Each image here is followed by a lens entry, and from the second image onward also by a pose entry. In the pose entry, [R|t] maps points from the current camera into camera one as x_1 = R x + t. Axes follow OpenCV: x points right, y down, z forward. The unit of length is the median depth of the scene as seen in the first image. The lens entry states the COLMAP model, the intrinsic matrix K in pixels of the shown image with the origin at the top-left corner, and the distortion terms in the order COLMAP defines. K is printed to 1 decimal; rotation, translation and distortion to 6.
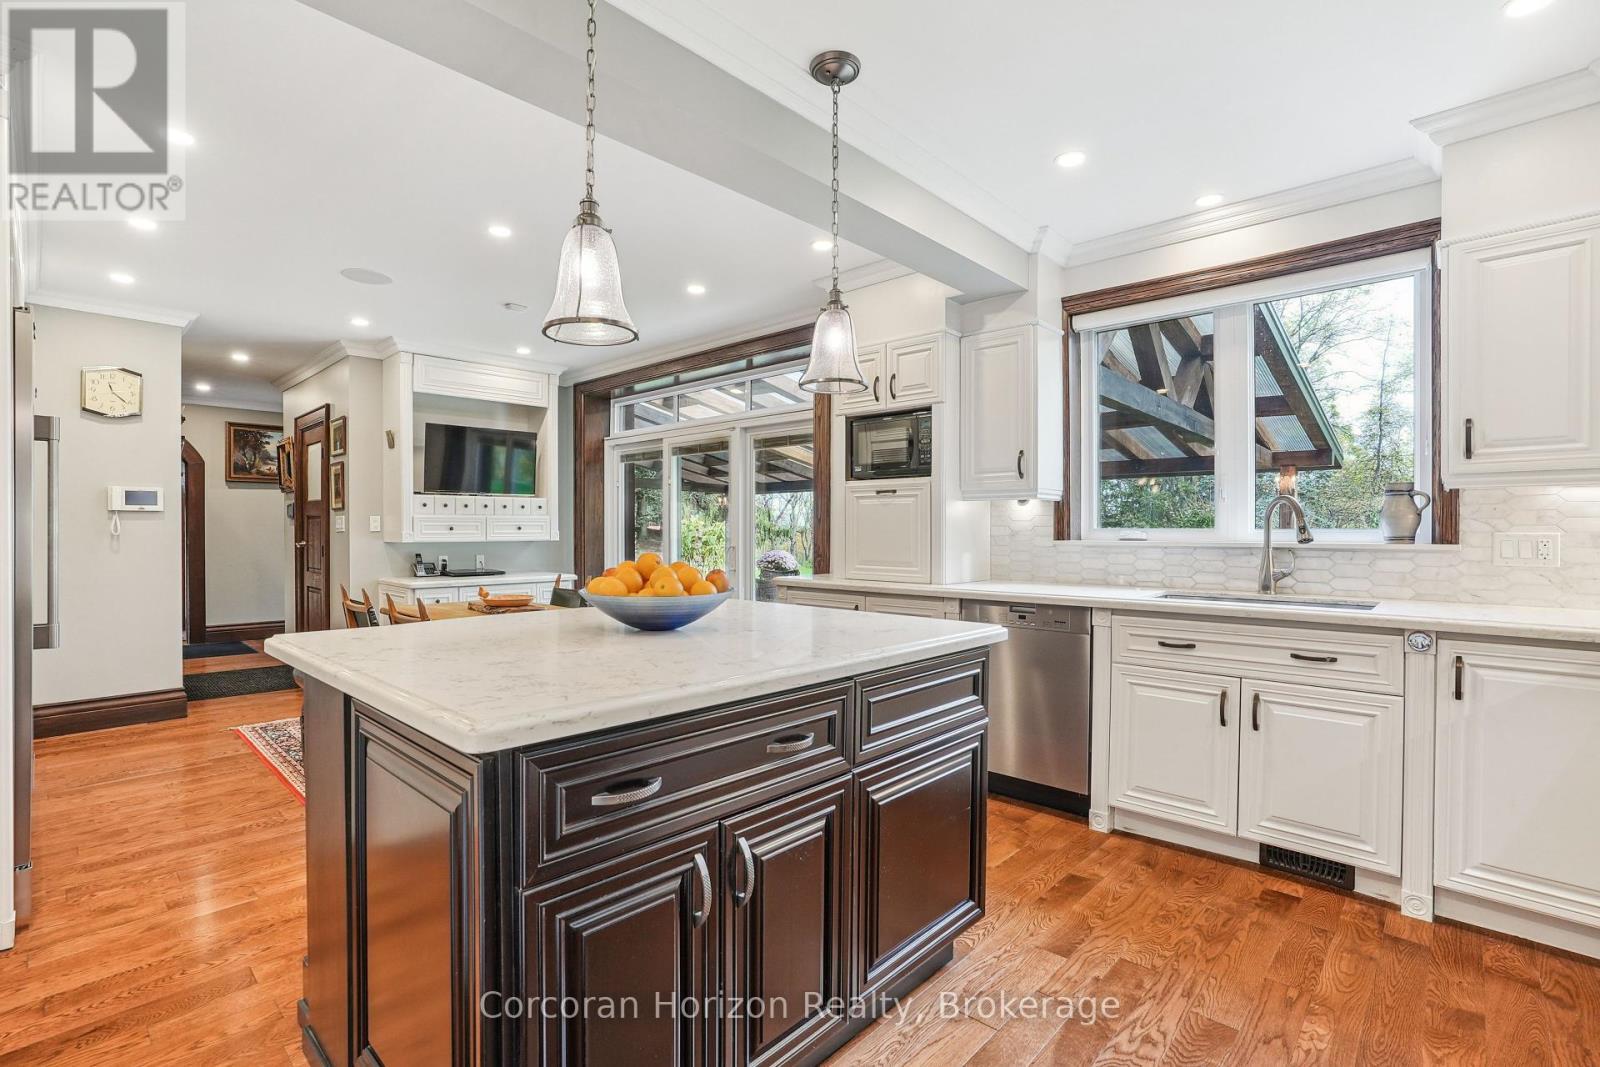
lens RADIAL K [[731.7, 0, 800.9], [0, 731.7, 533.1], [0, 0, 1]] dist [-0.024590, 0.004757]
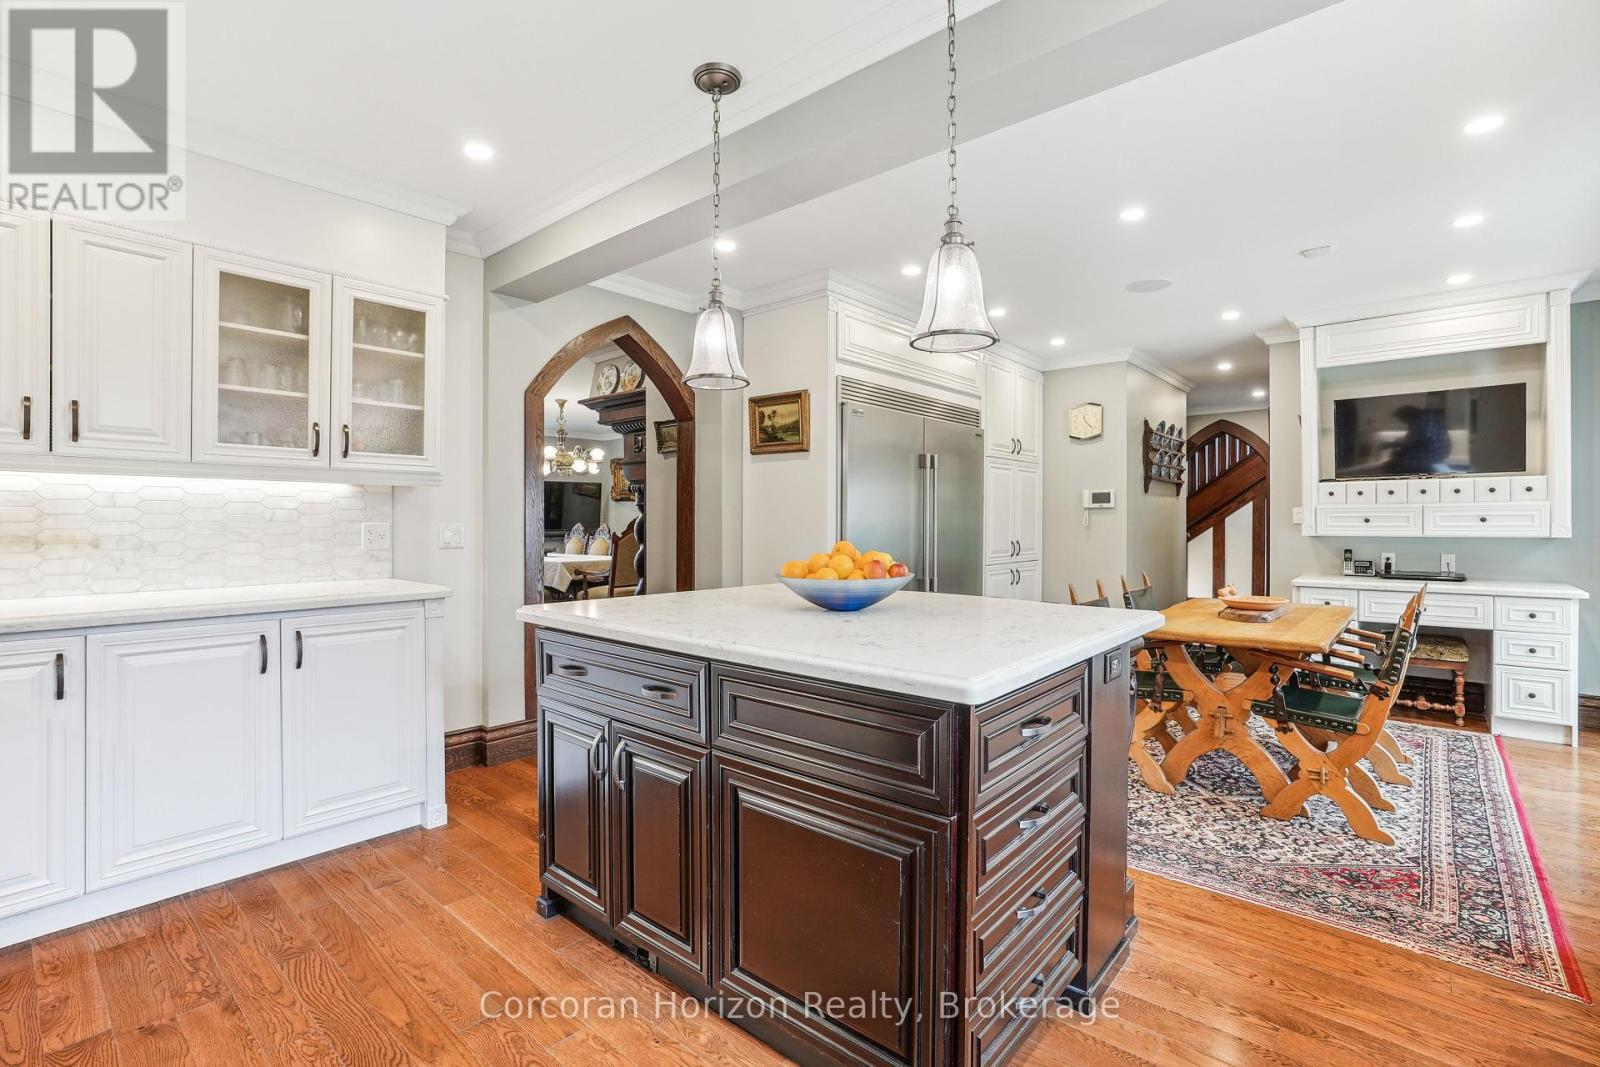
lens RADIAL K [[731.7, 0, 803.8], [0, 731.7, 530.0], [0, 0, 1]] dist [-0.024590, 0.004757]
pose [[0.041765, 0.010463, -0.999073, 0.336706], [-0.004154, 0.999938, 0.010298, -0.001125], [0.999119, 0.003720, 0.041806, 0.324264]]
